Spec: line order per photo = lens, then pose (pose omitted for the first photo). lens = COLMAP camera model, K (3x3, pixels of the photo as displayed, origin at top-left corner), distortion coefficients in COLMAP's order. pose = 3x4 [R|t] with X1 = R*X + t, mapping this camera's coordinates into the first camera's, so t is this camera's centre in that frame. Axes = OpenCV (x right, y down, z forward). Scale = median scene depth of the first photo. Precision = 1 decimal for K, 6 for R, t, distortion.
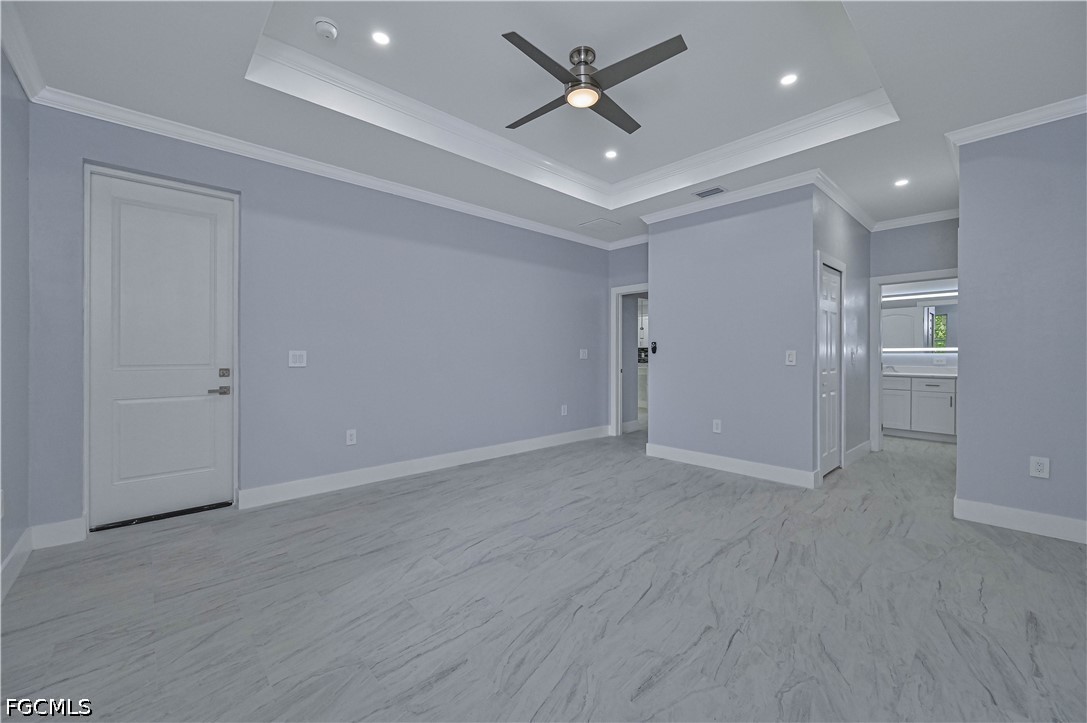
lens RADIAL K [[429.8, 0, 542.1], [0, 429.8, 357.8], [0, 0, 1]] dist [-0.002323, 0.000655]
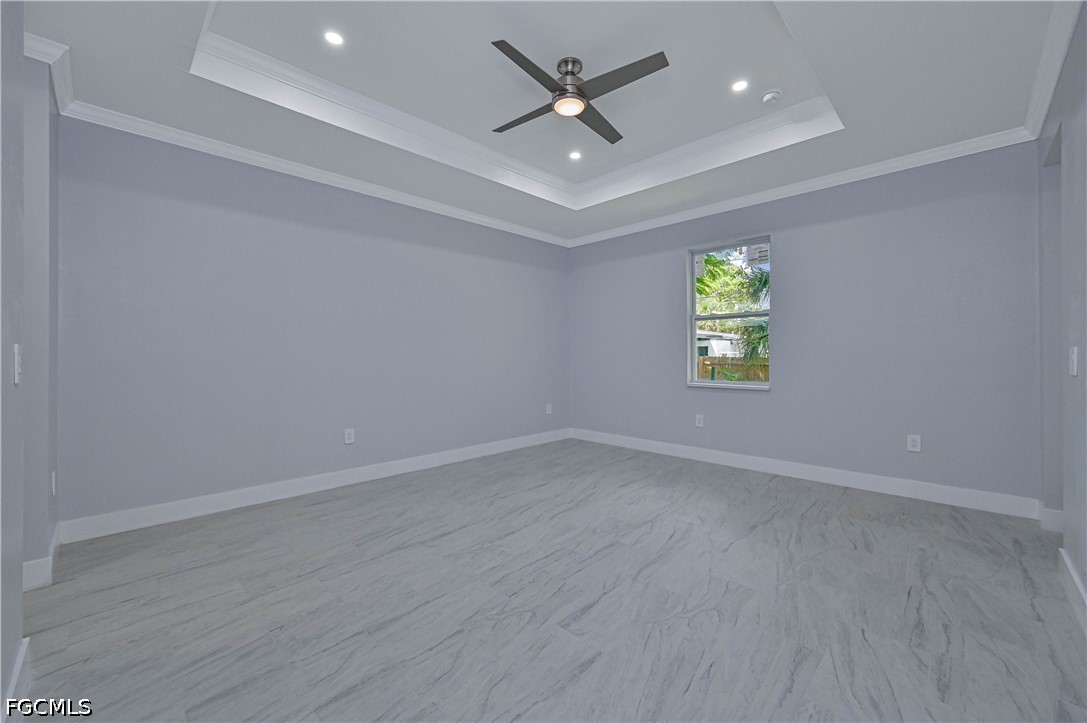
lens RADIAL K [[429.8, 0, 544.1], [0, 429.8, 357.1], [0, 0, 1]] dist [-0.002323, 0.000655]
pose [[-0.998559, 0.003175, -0.053574, 0.210309], [0.002441, 0.999902, 0.013770, -0.015388], [0.053612, 0.013619, -0.998469, 2.028394]]
